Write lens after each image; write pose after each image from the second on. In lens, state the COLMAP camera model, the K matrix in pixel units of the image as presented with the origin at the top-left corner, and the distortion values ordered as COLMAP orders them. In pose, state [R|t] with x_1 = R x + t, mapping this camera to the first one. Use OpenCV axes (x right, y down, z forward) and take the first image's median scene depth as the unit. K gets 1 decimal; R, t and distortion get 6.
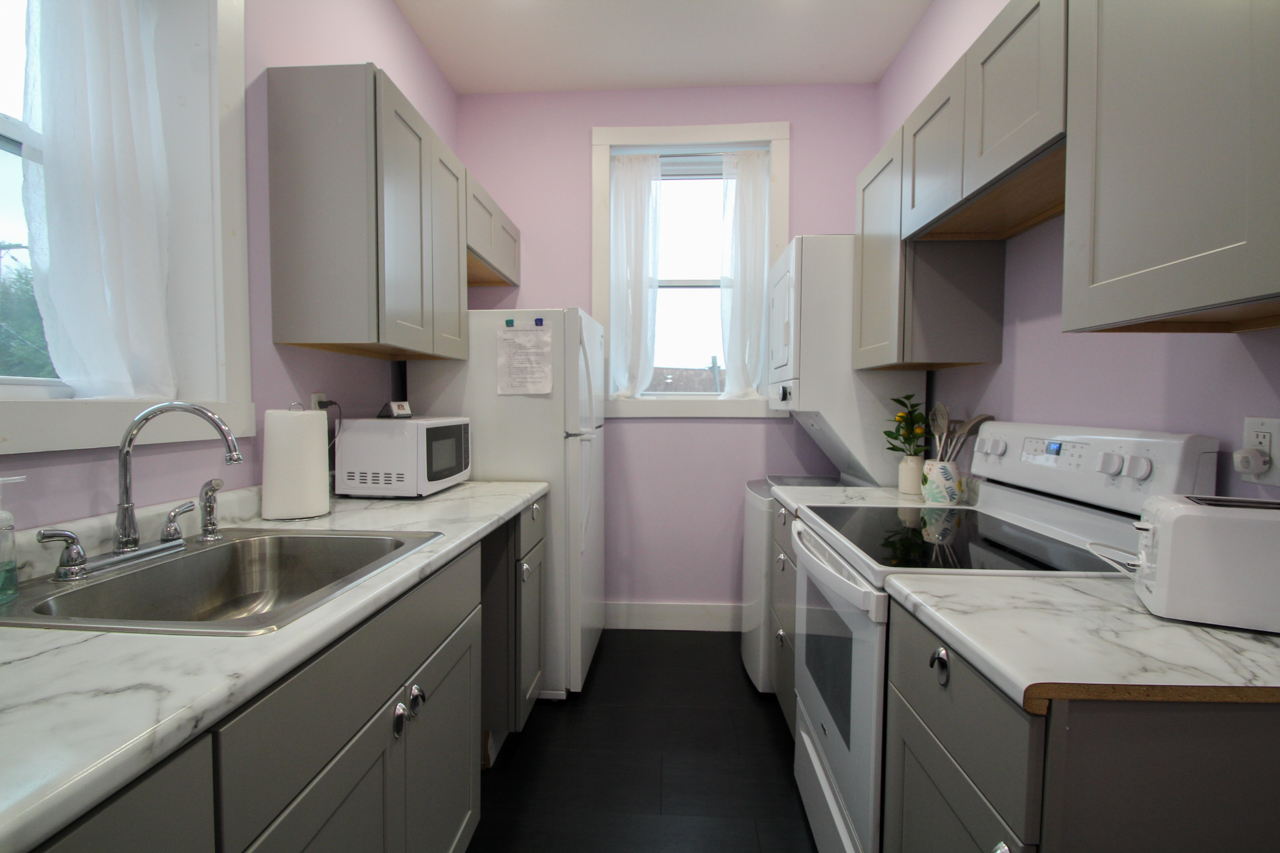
lens RADIAL K [[594.6, 0, 637.2], [0, 594.6, 429.4], [0, 0, 1]] dist [-0.002959, -0.003399]
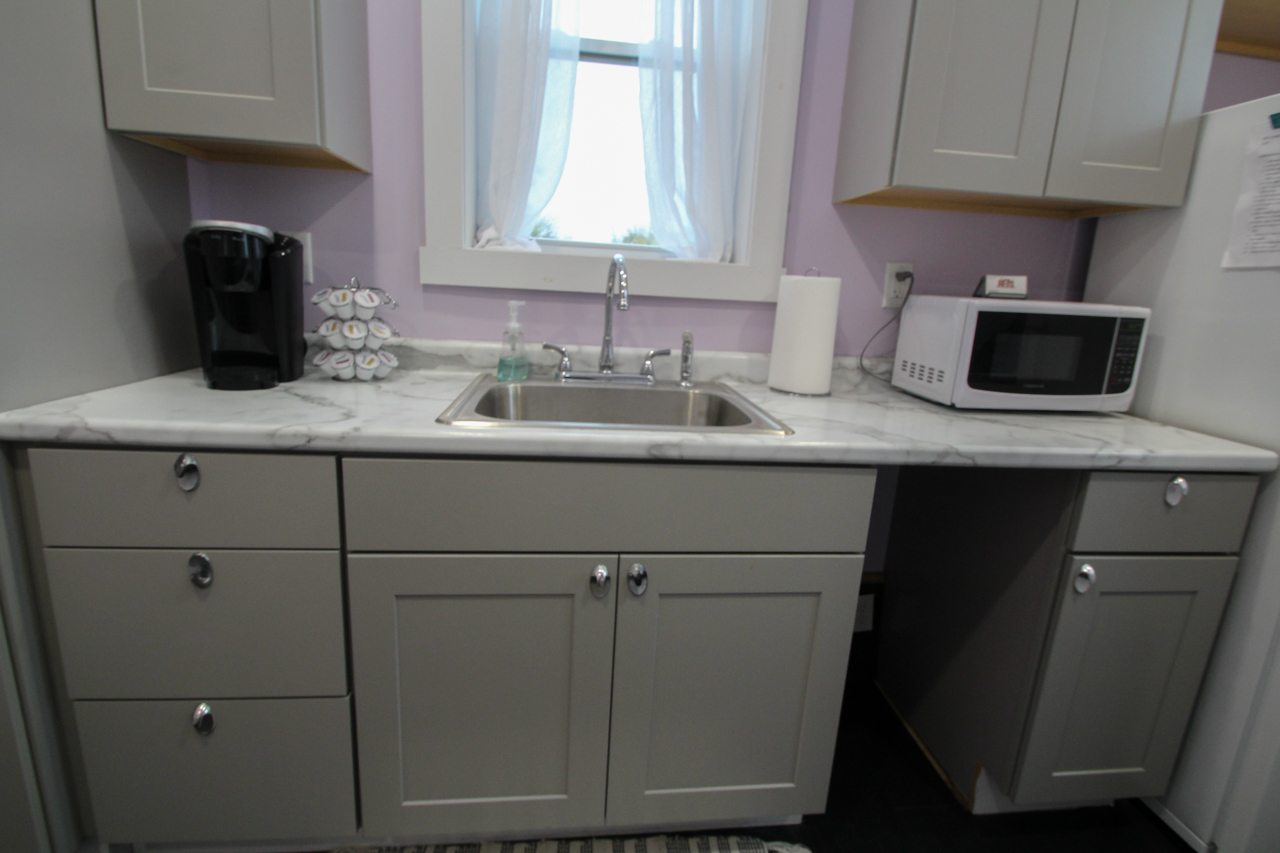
lens RADIAL K [[621.0, 0, 633.3], [0, 621.0, 429.6], [0, 0, 1]] dist [-0.003969, -0.006828]
pose [[0.160203, 0.231008, -0.959672, 0.244982], [-0.091252, 0.971532, 0.218630, 0.009487], [0.982857, 0.052547, 0.176722, 0.400180]]
